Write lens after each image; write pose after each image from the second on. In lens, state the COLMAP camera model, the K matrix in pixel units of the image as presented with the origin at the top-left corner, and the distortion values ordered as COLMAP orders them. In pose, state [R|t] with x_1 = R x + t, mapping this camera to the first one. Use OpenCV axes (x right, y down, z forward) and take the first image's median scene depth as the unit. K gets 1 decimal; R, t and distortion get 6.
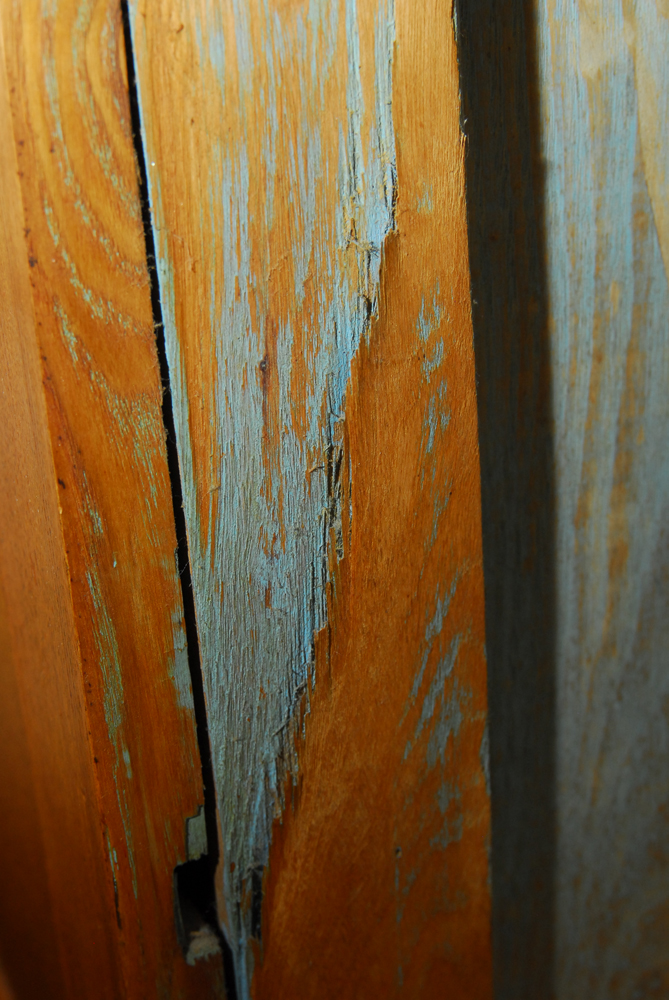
lens RADIAL K [[1824.8, 0, 334.5], [0, 1824.8, 500.0], [0, 0, 1]] dist [-0.099511, -0.070895]
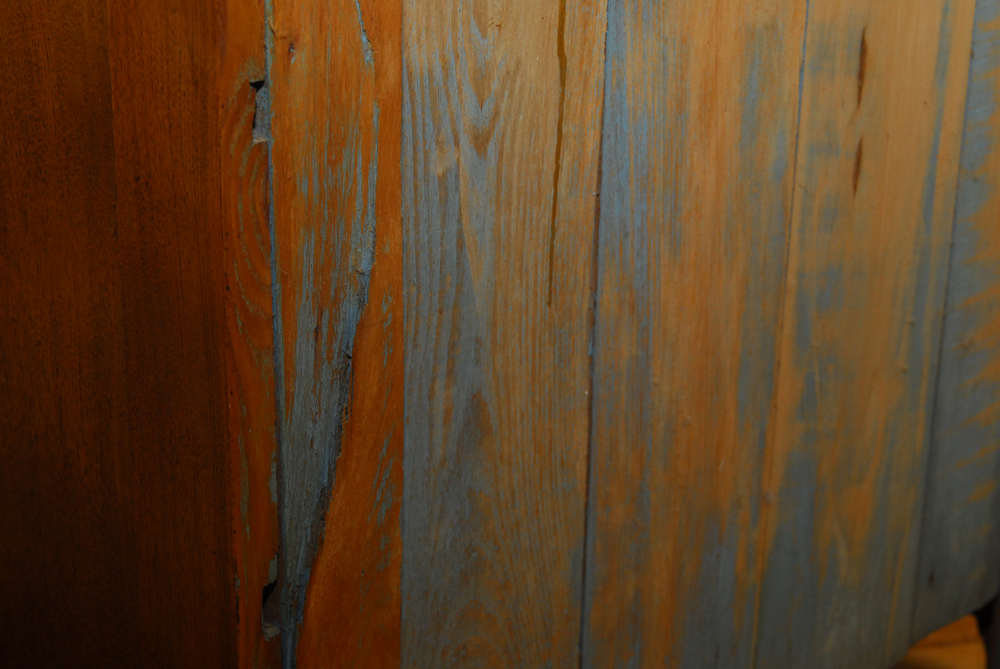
lens RADIAL K [[1956.7, 0, 500.0], [0, 1956.7, 334.5], [0, 0, 1]] dist [-0.015799, -0.007904]
pose [[0.931722, -0.055056, 0.358975, -0.587492], [0.064429, 0.997821, -0.014188, -0.021485], [-0.357412, 0.036347, 0.933239, -1.050150]]
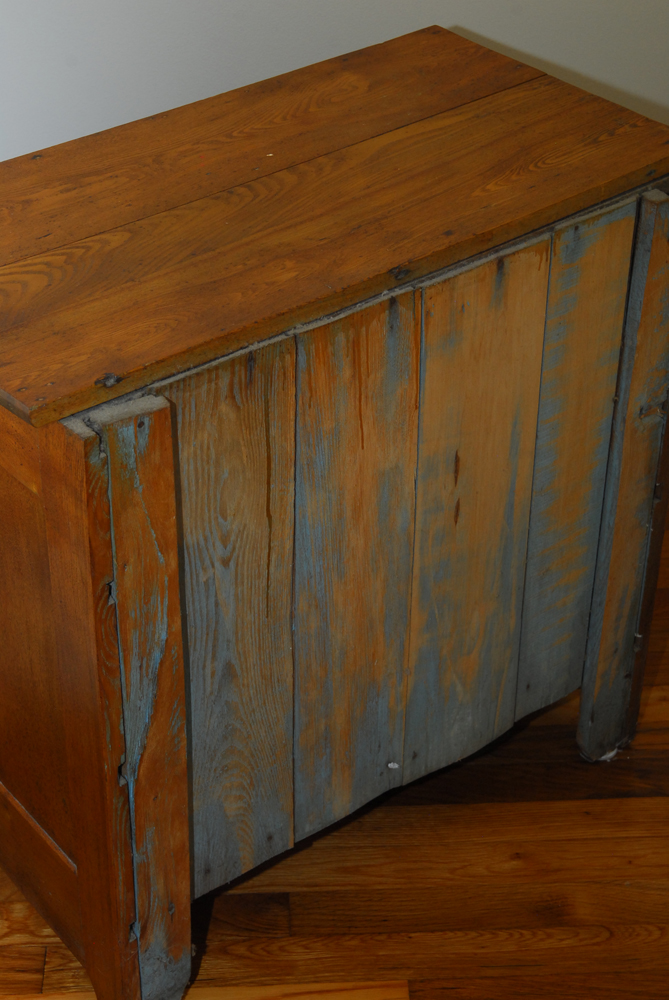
lens RADIAL K [[1996.0, 0, 334.5], [0, 1996.0, 500.0], [0, 0, 1]] dist [0.039506, 0.164905]
pose [[0.964904, -0.084978, 0.248474, -0.720627], [0.029417, 0.975217, 0.219286, -1.447938], [-0.260950, -0.204280, 0.943491, -3.502951]]
